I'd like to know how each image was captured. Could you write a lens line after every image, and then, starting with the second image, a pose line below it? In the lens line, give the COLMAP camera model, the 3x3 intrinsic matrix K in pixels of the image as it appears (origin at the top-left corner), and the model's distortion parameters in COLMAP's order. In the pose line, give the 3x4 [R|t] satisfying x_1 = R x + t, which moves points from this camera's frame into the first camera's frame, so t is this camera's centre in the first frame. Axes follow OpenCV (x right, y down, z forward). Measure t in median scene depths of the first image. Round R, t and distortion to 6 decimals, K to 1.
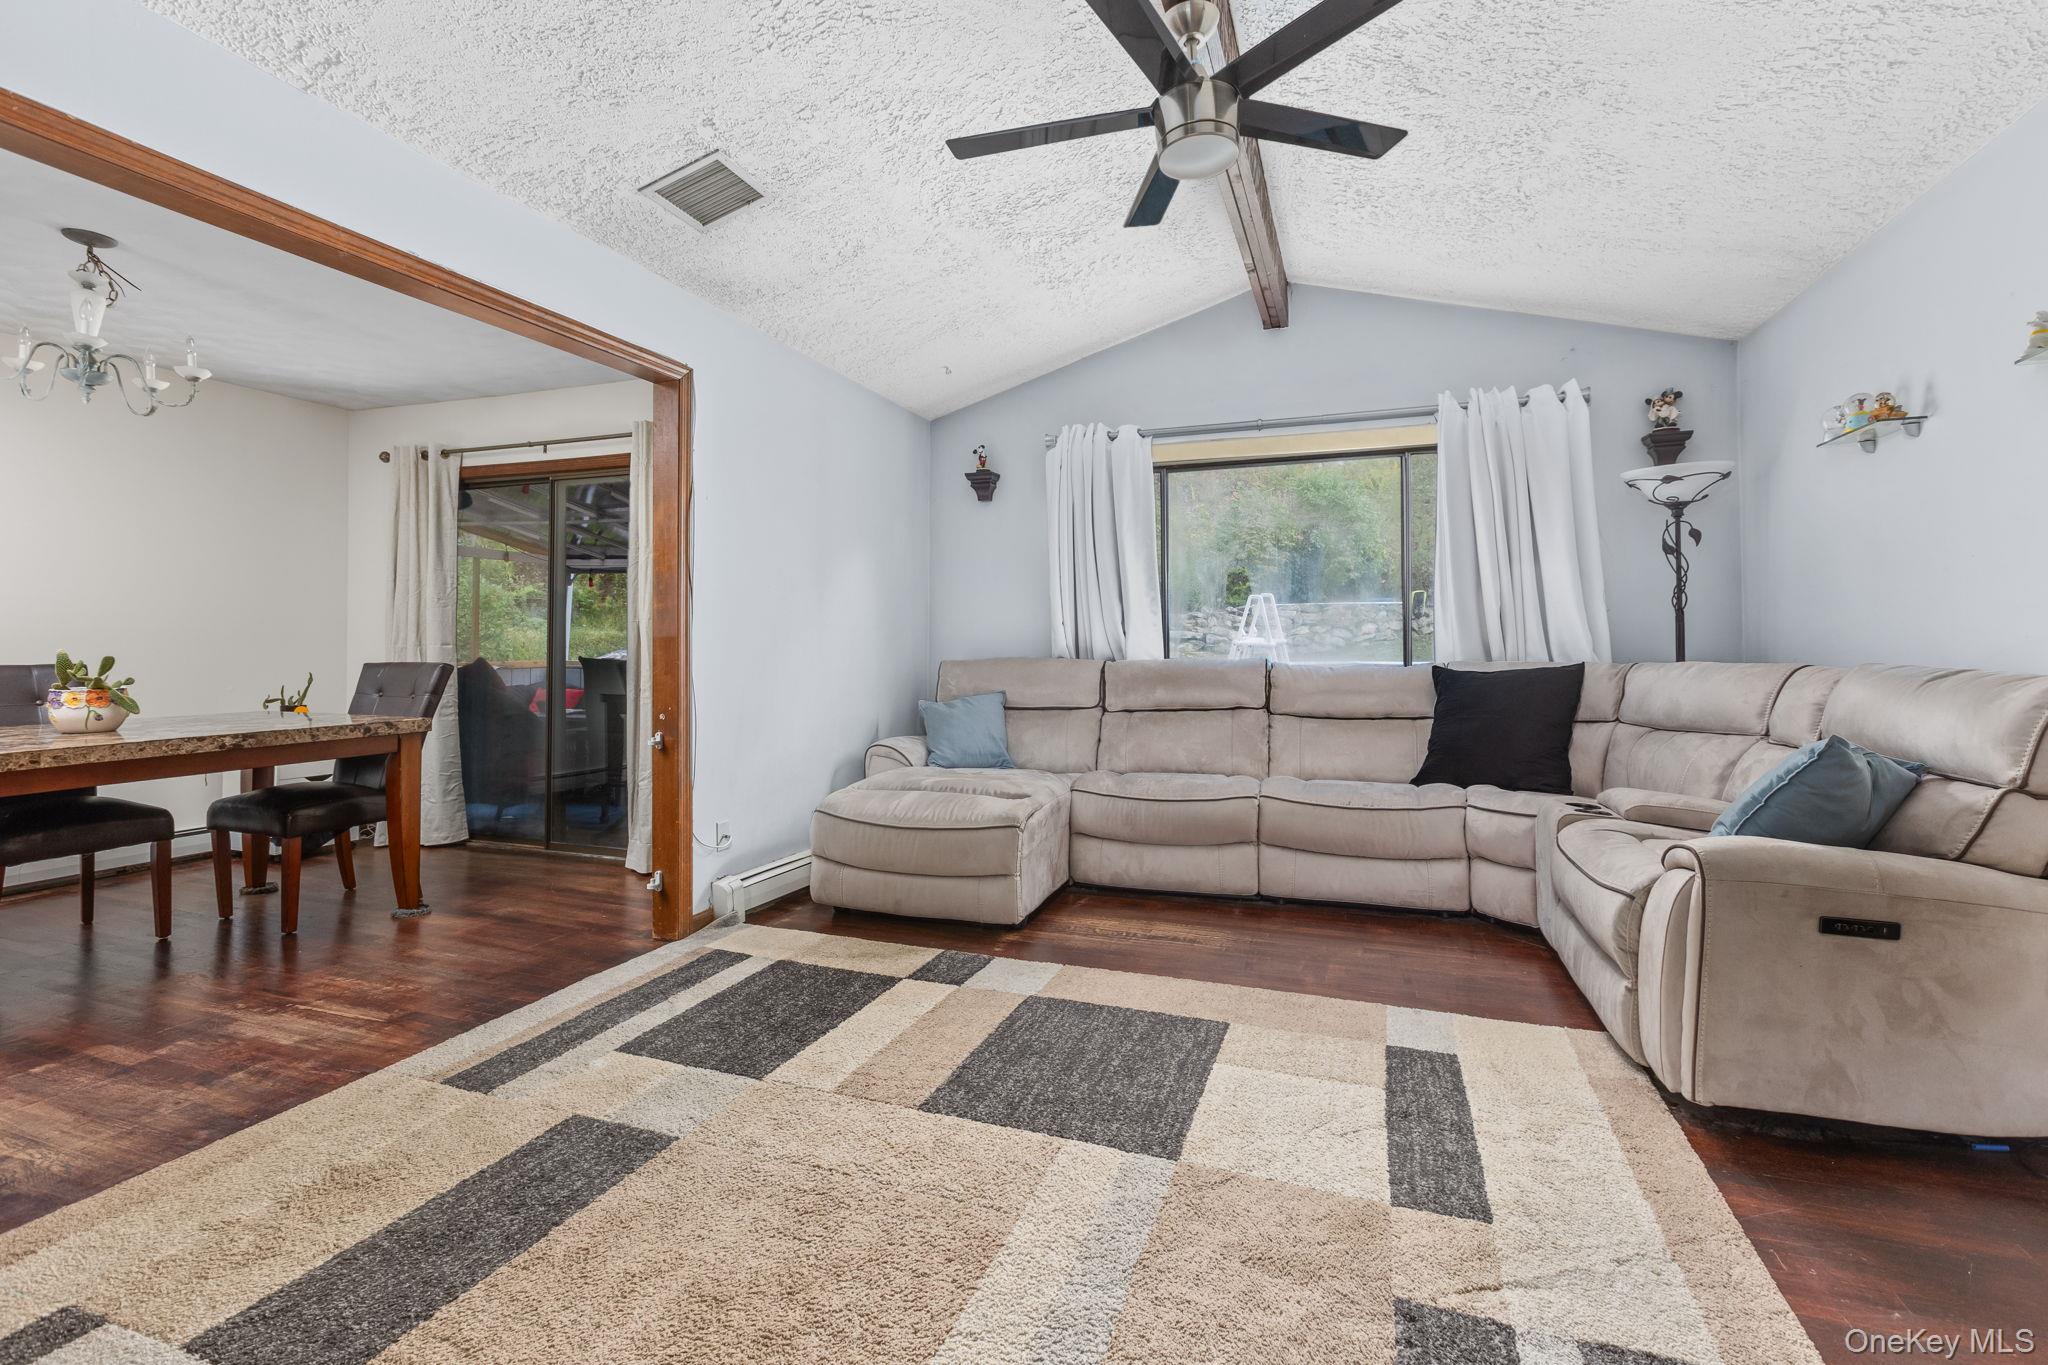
lens RADIAL K [[932.1, 0, 1026.1], [0, 932.1, 650.8], [0, 0, 1]] dist [-0.000824, 0.000274]
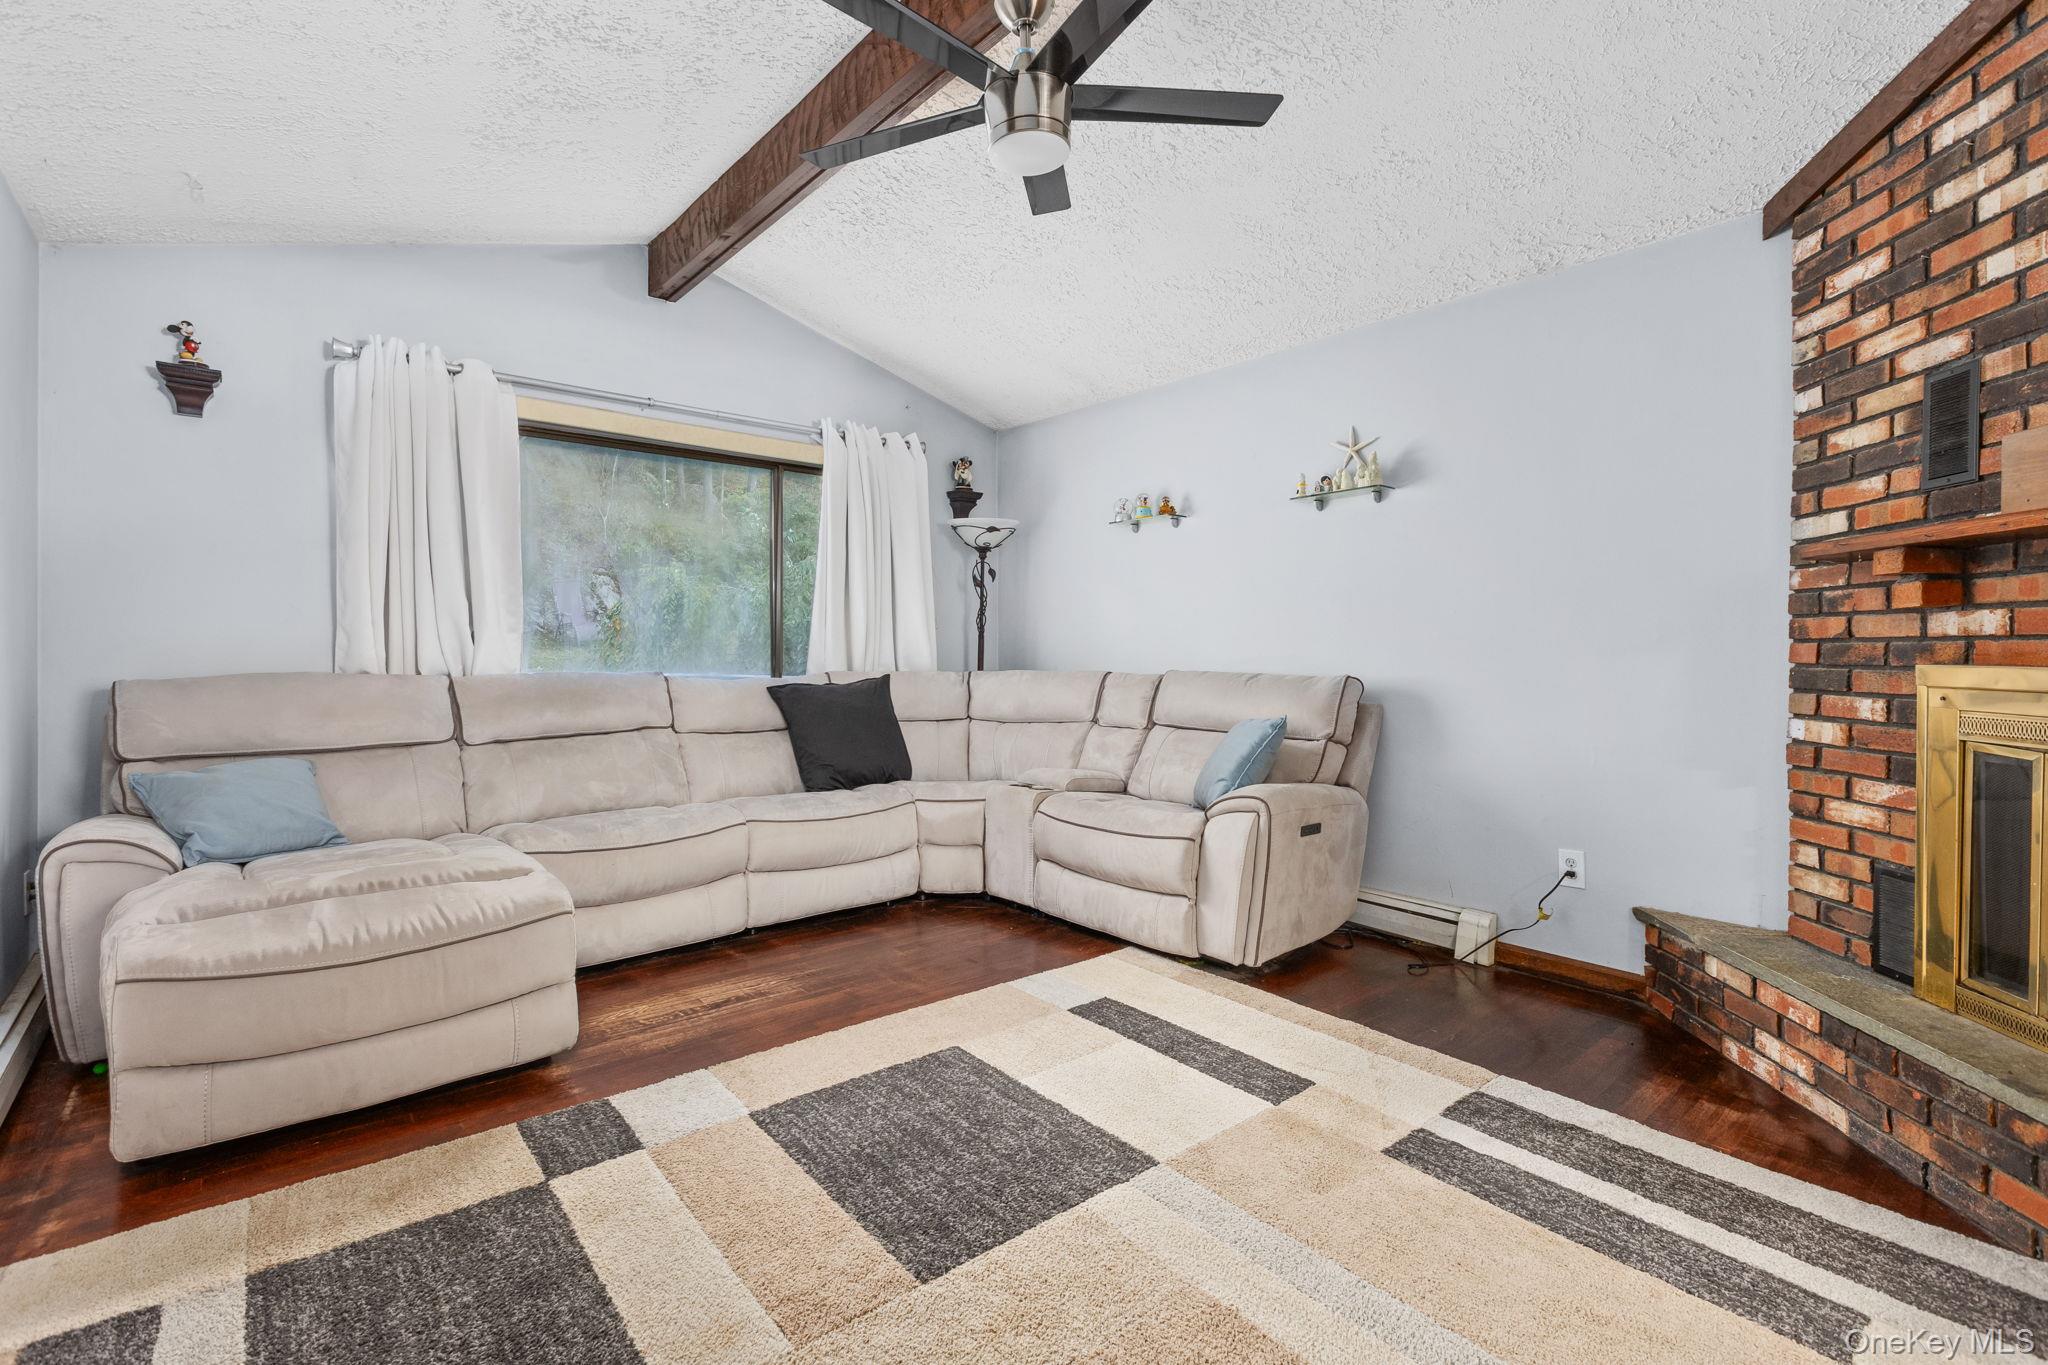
lens RADIAL K [[920.4, 0, 1015.1], [0, 920.4, 676.4], [0, 0, 1]] dist [-0.002693, 0.000068]
pose [[0.500465, -0.017063, 0.865589, -0.396068], [0.000015, 0.999806, 0.019700, -0.004156], [-0.865757, -0.009846, 0.500368, 0.321161]]
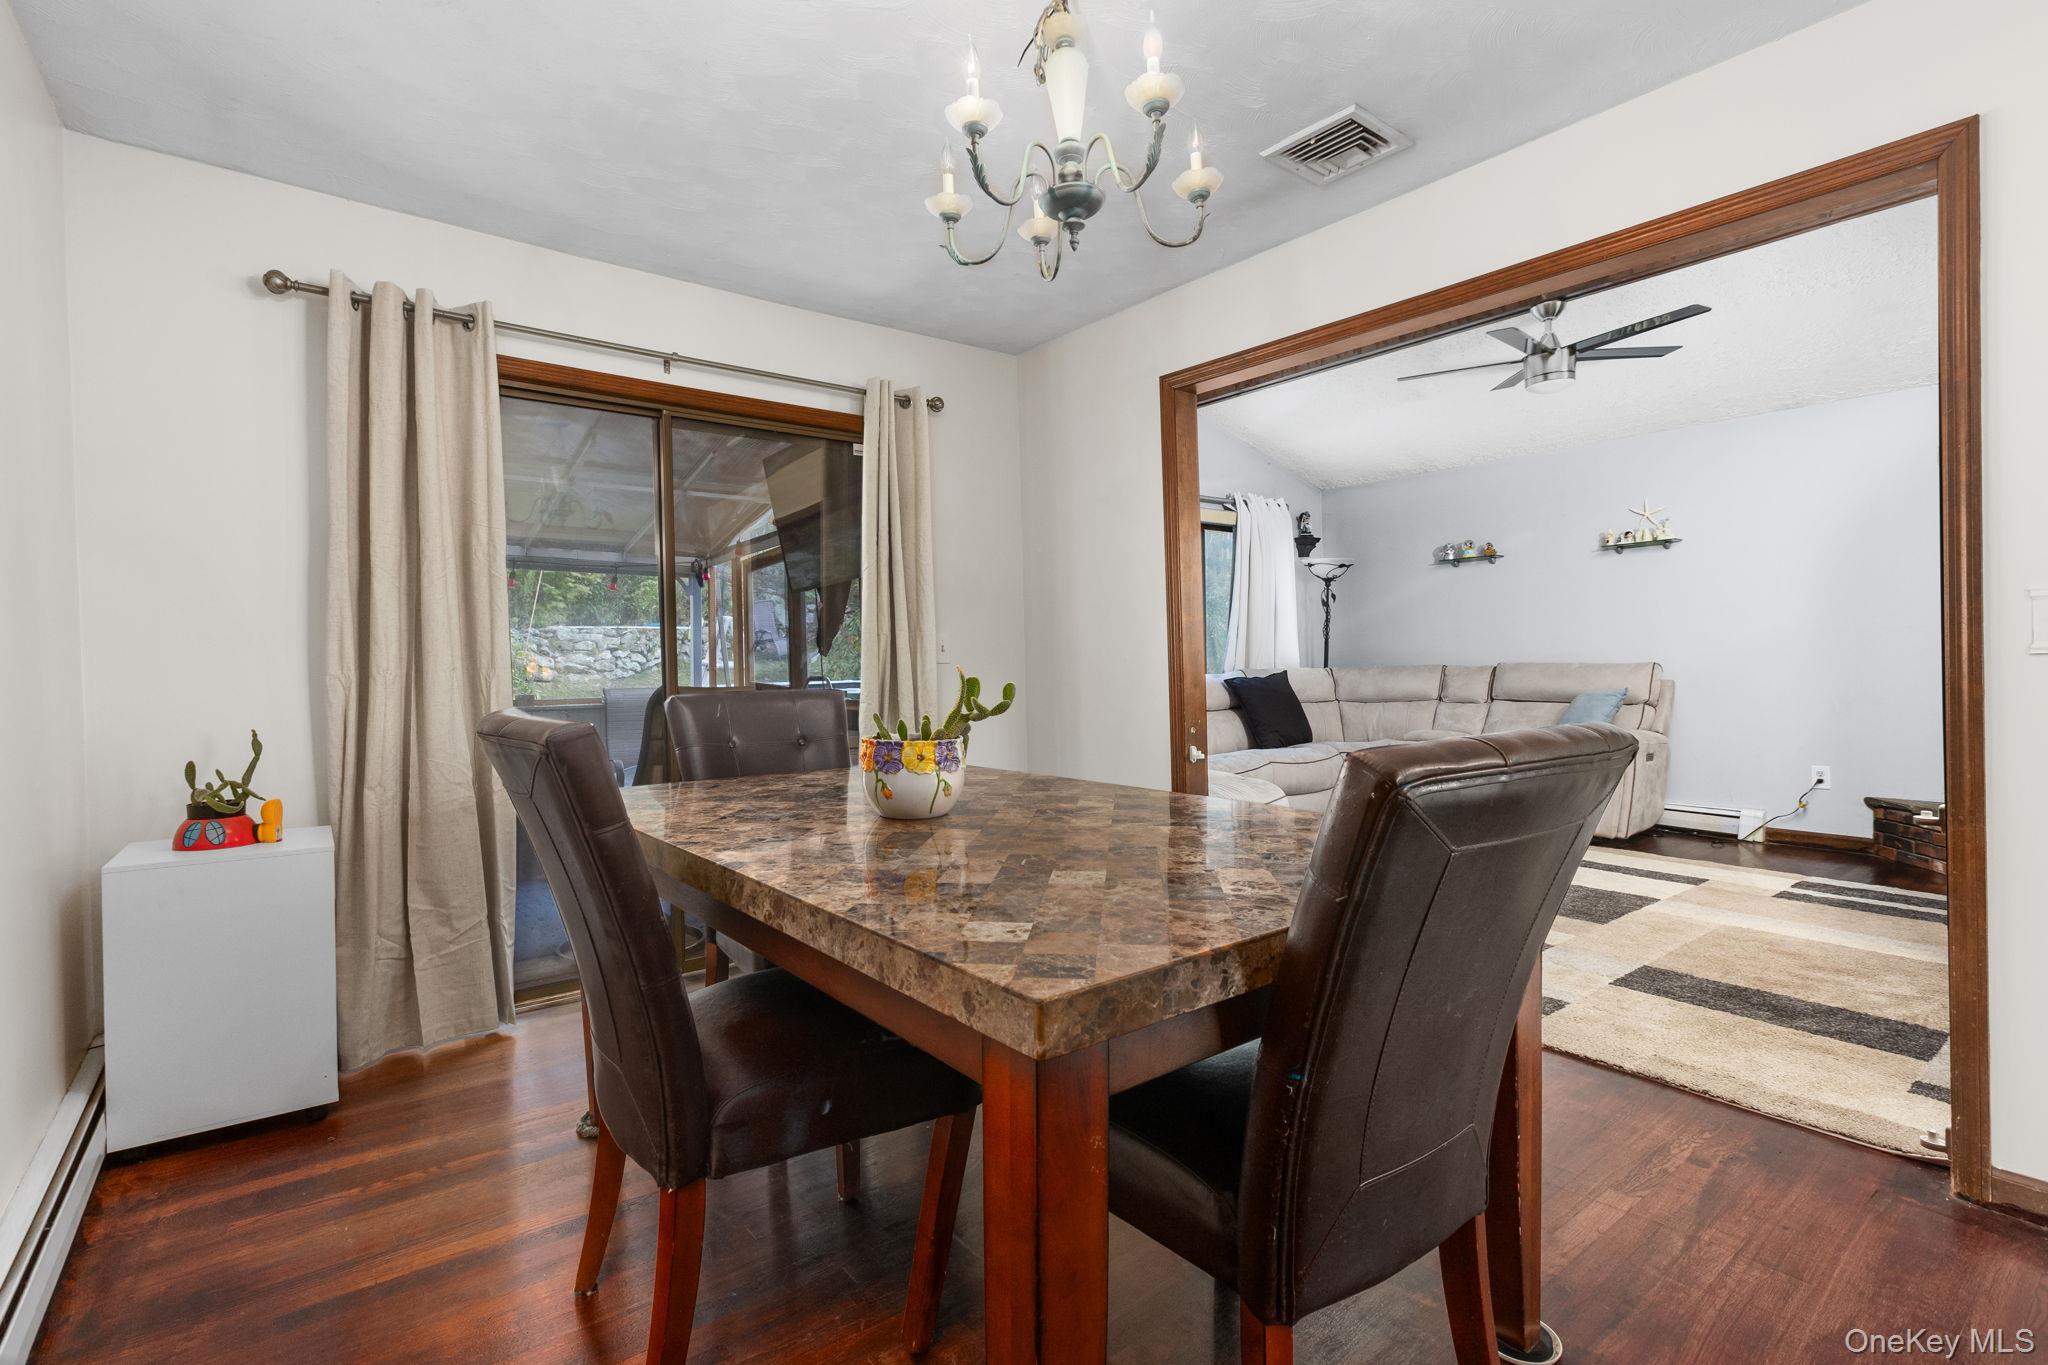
lens RADIAL K [[962.0, 0, 965.5], [0, 962.0, 699.2], [0, 0, 1]] dist [-0.001506, 0.000306]
pose [[0.541550, -0.038051, 0.839807, -1.268693], [0.021693, 0.999275, 0.031288, 0.001756], [-0.840389, 0.001274, 0.541983, 0.588218]]
